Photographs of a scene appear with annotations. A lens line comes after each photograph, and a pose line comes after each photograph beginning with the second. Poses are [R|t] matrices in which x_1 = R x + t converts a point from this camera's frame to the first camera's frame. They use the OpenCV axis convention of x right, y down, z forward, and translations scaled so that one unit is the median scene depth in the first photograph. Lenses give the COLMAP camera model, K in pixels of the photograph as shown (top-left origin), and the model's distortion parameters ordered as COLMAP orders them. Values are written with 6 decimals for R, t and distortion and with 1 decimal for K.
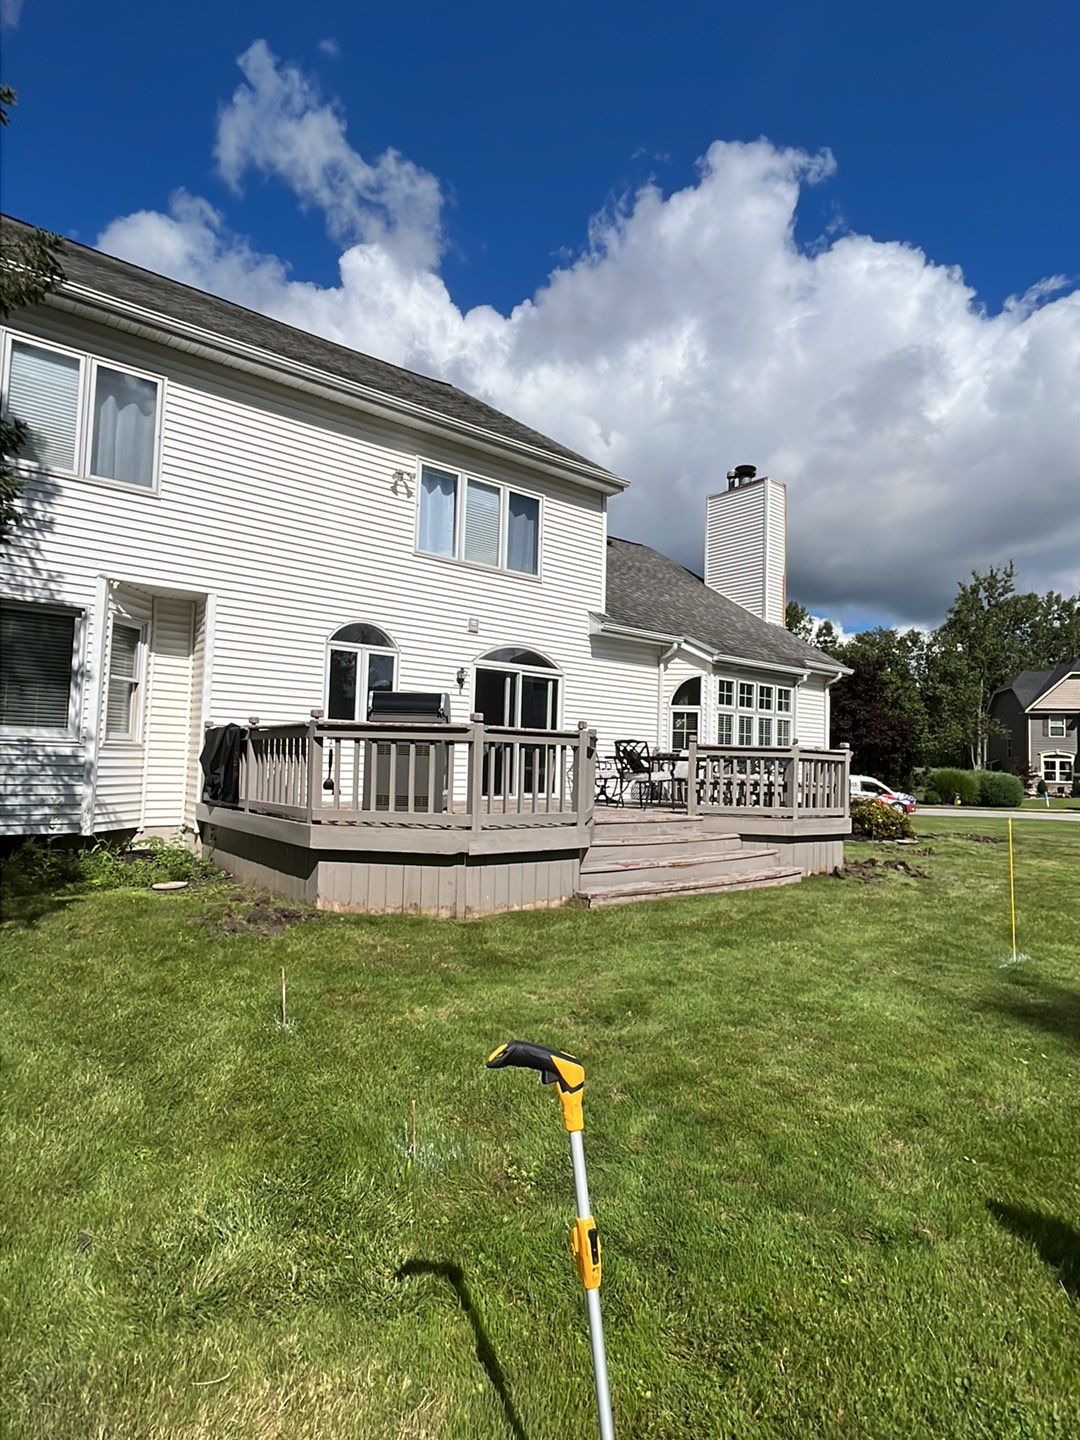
lens RADIAL K [[764.8, 0, 542.3], [0, 764.8, 709.5], [0, 0, 1]] dist [-0.001656, 0.000963]
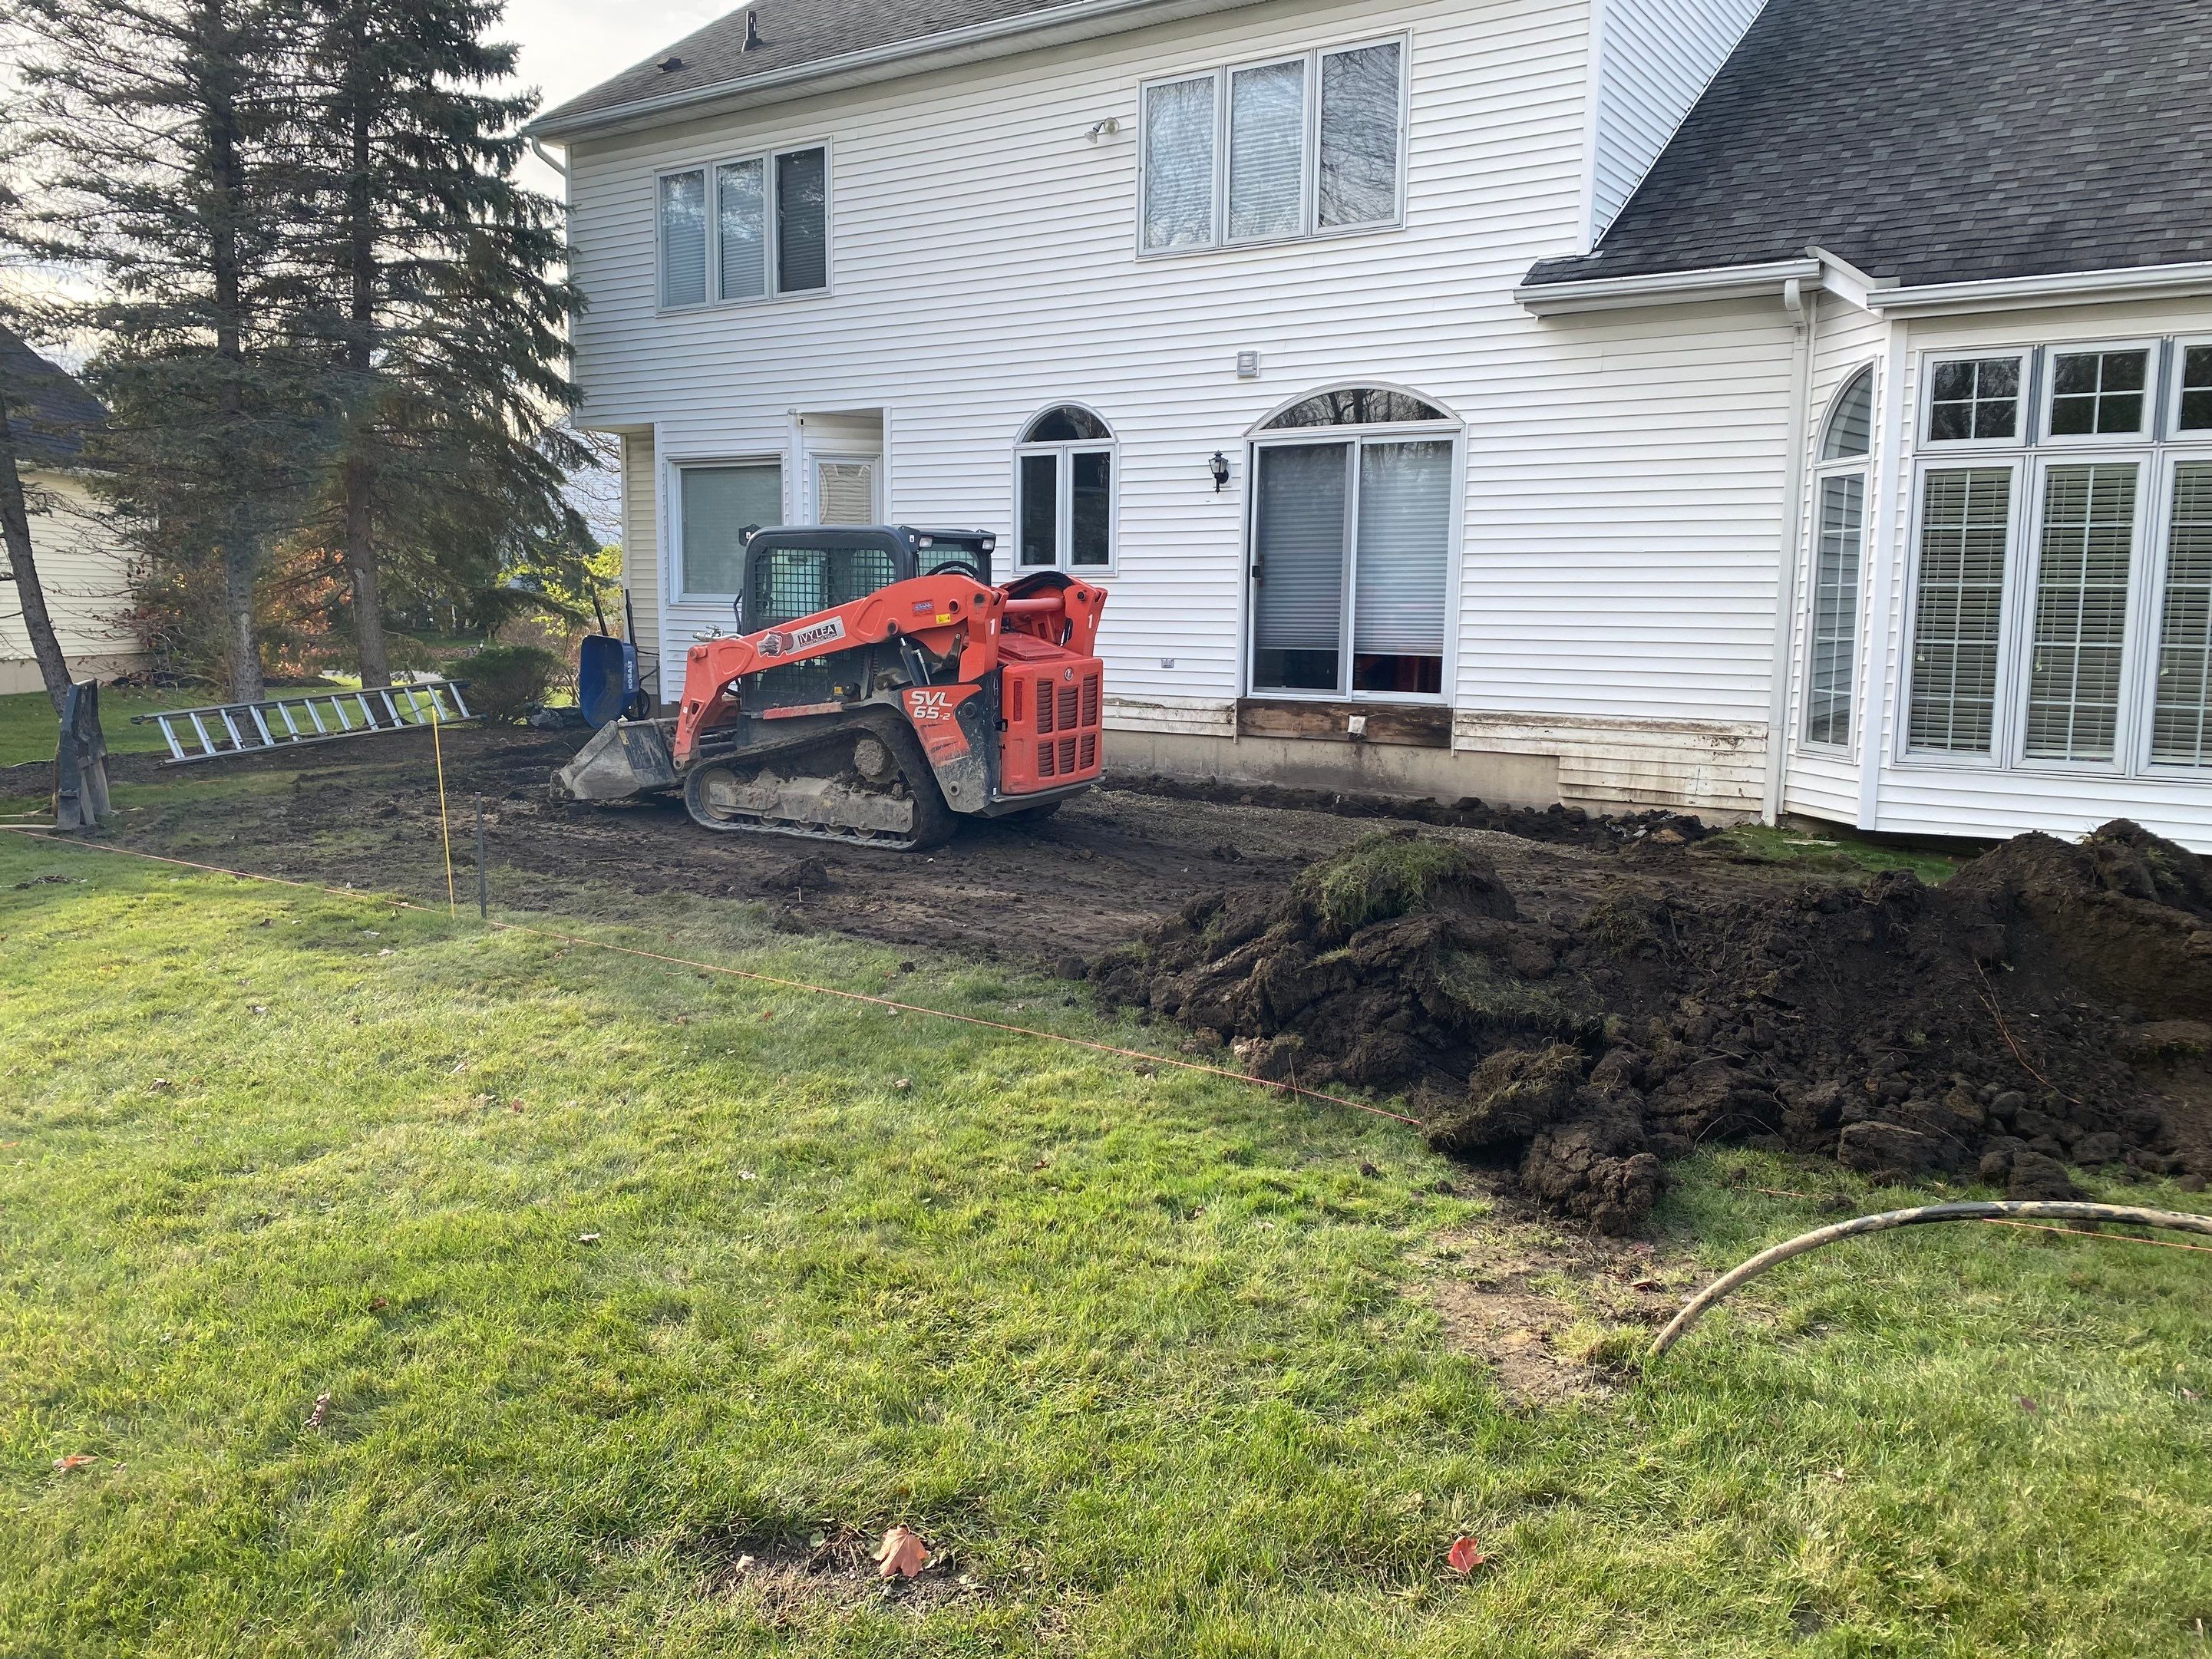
lens RADIAL K [[1697.8, 0, 1103.9], [0, 1697.8, 833.8], [0, 0, 1]] dist [0.034031, -0.032197]
pose [[0.308499, 0.100975, -0.945850, 1.023588], [0.064258, 0.989866, 0.126633, 0.054540], [0.949052, -0.099845, 0.298885, 0.527684]]
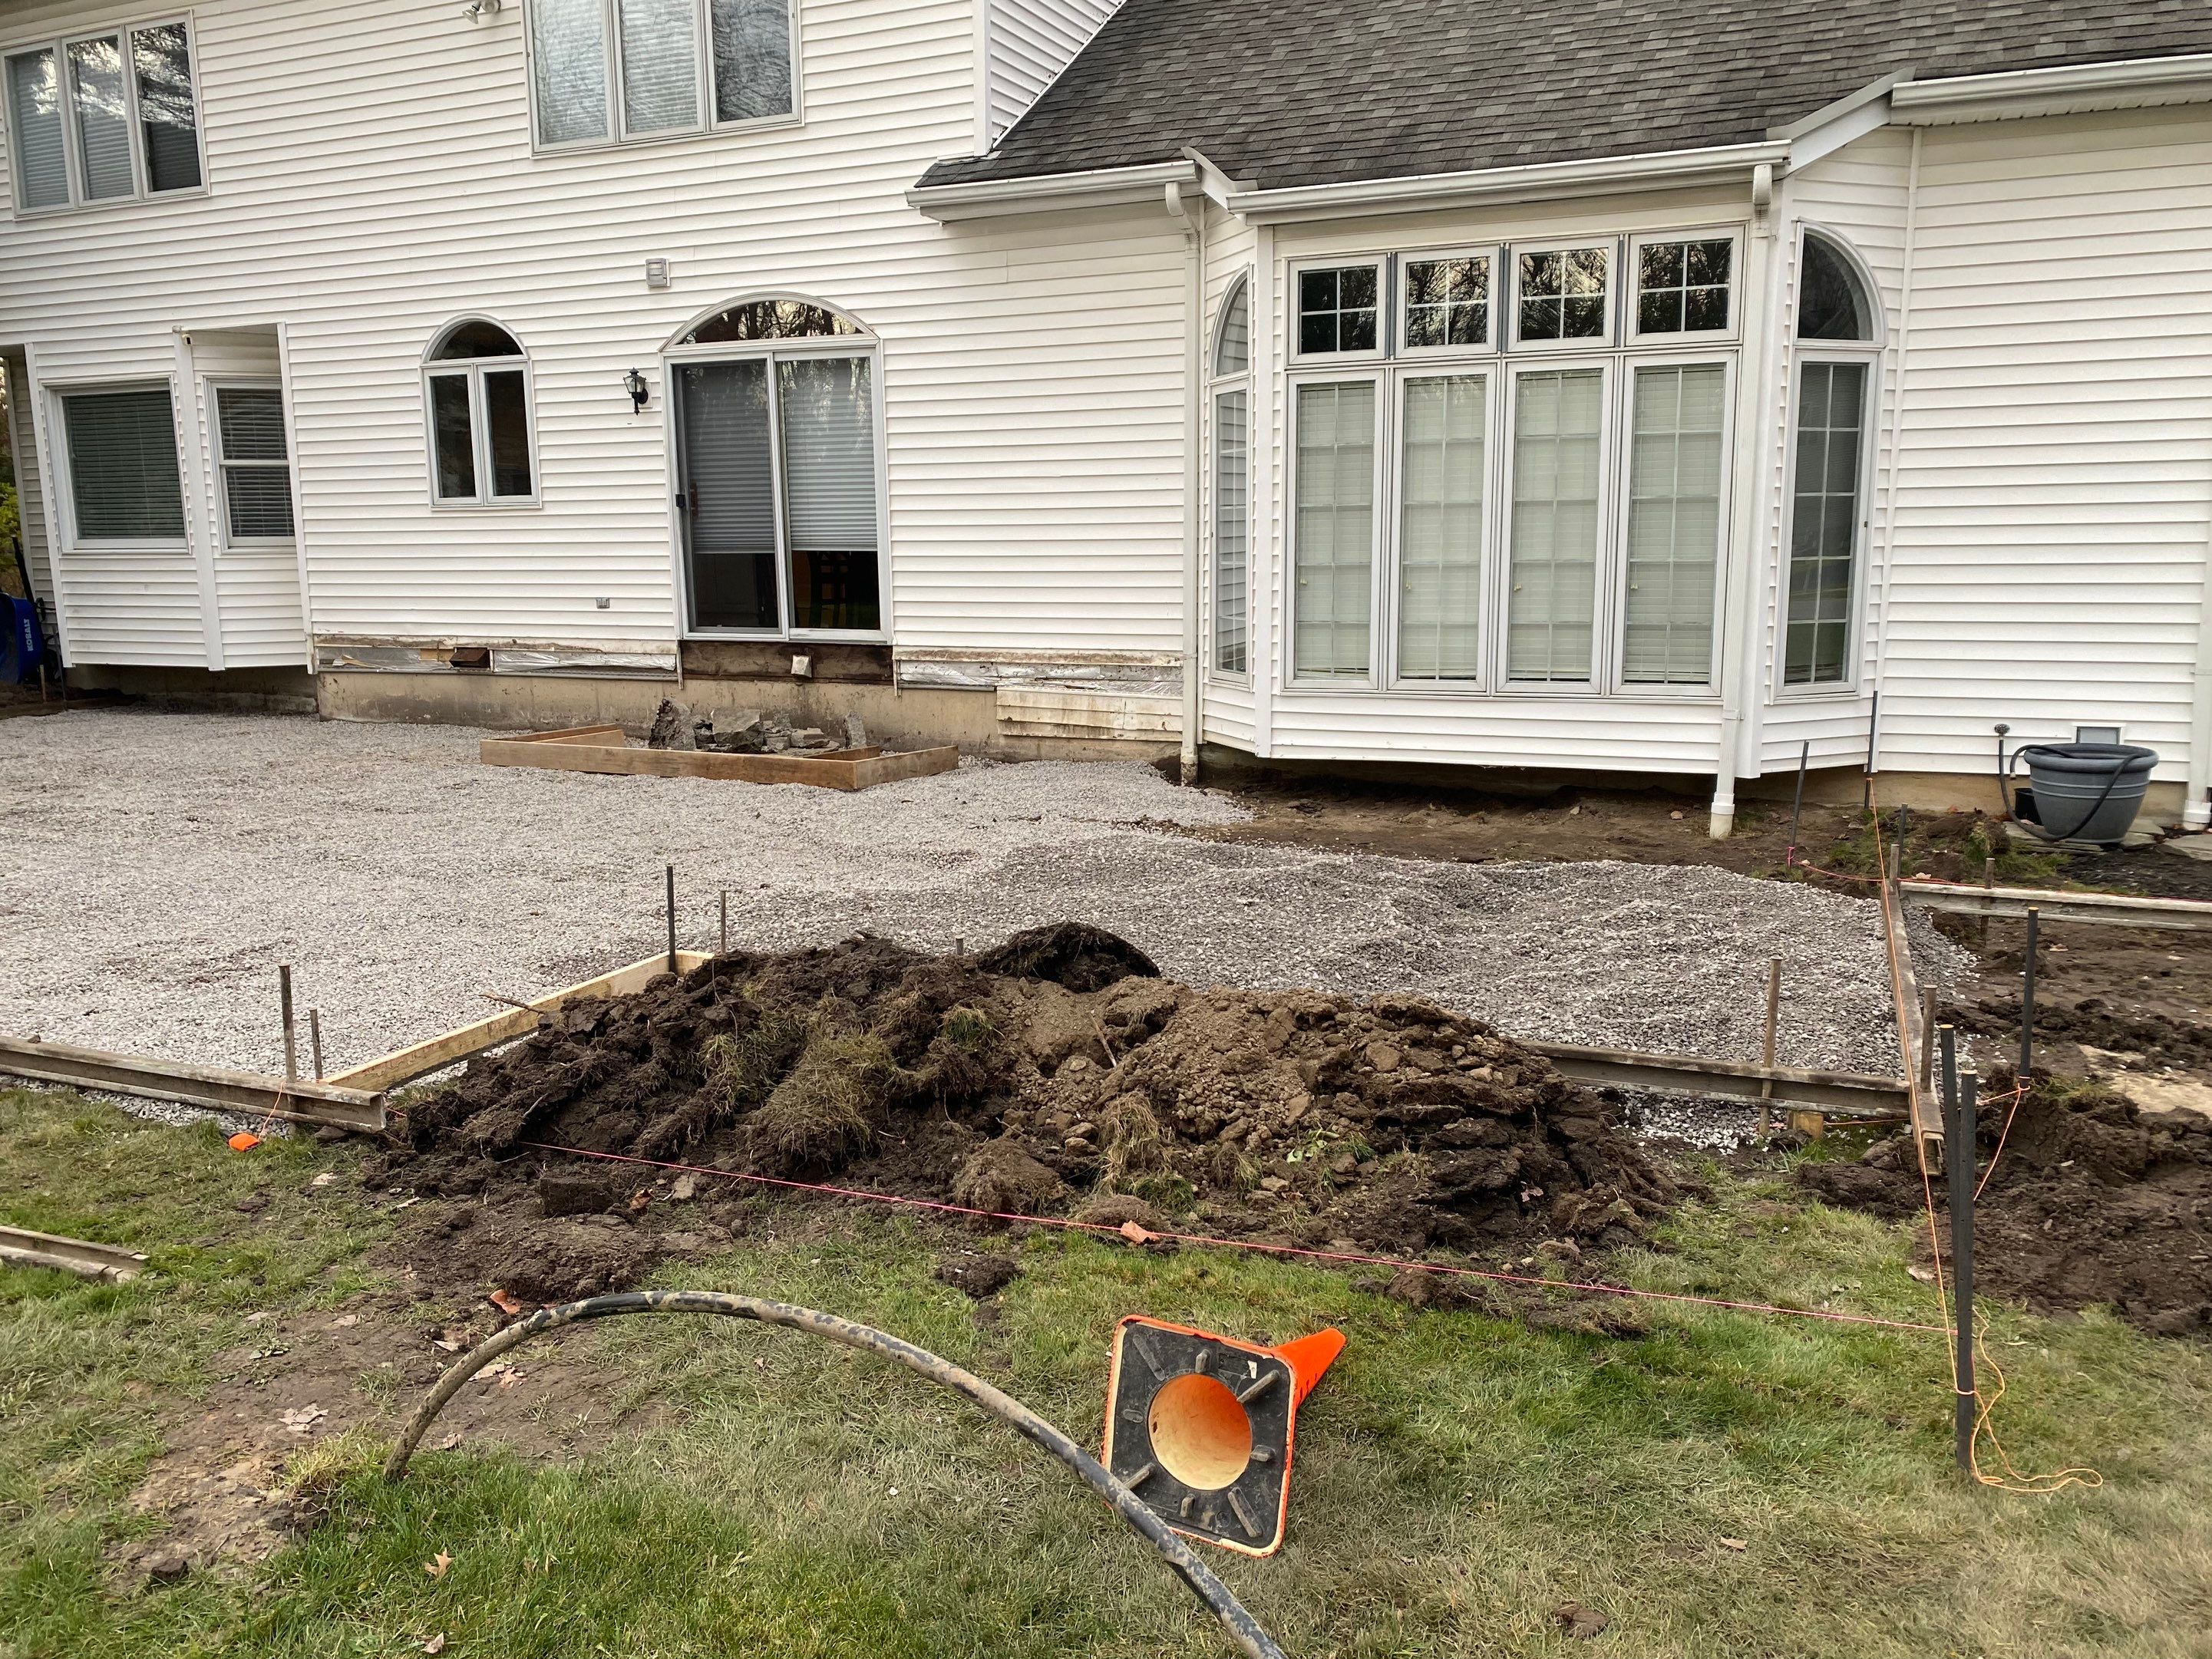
lens RADIAL K [[1697.8, 0, 1118.0], [0, 1697.8, 815.9], [0, 0, 1]] dist [0.034031, -0.032197]
pose [[0.466644, 0.112667, -0.877240, 1.026202], [0.089127, 0.980814, 0.173380, 0.063497], [0.879943, -0.159092, 0.447649, 0.725526]]
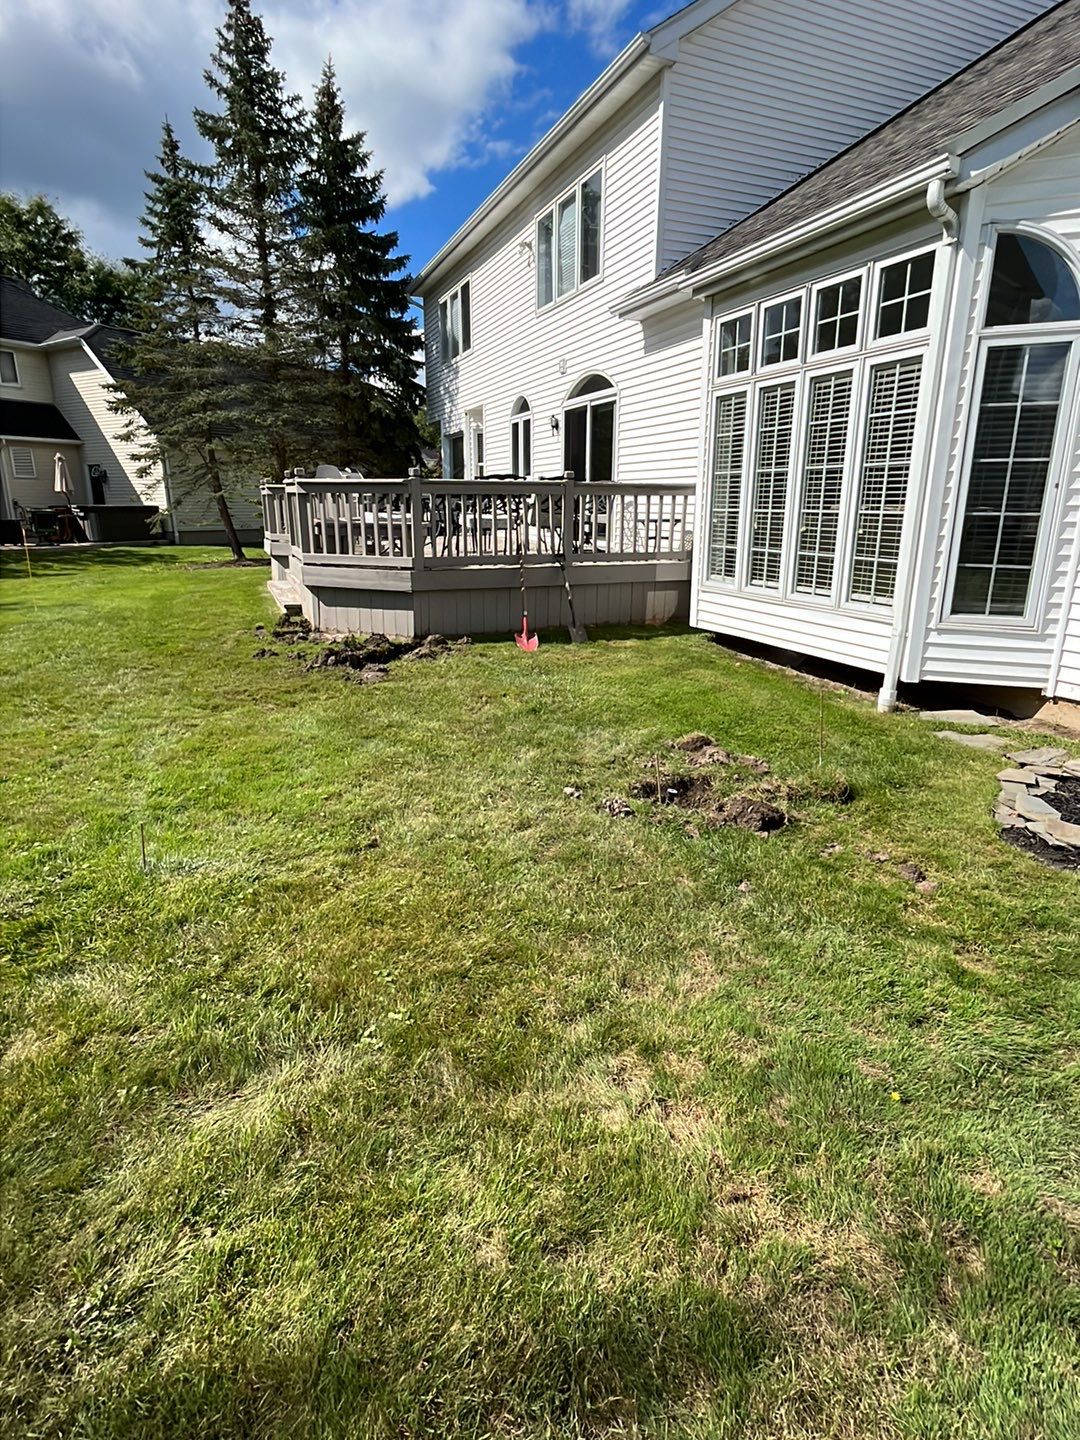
lens RADIAL K [[762.0, 0, 548.7], [0, 762.0, 716.4], [0, 0, 1]] dist [0.000167, -0.000673]
pose [[-0.271511, 0.229360, -0.934706, 0.970569], [0.054920, 0.973298, 0.222877, 0.115474], [0.960867, 0.009179, -0.276858, 1.273724]]
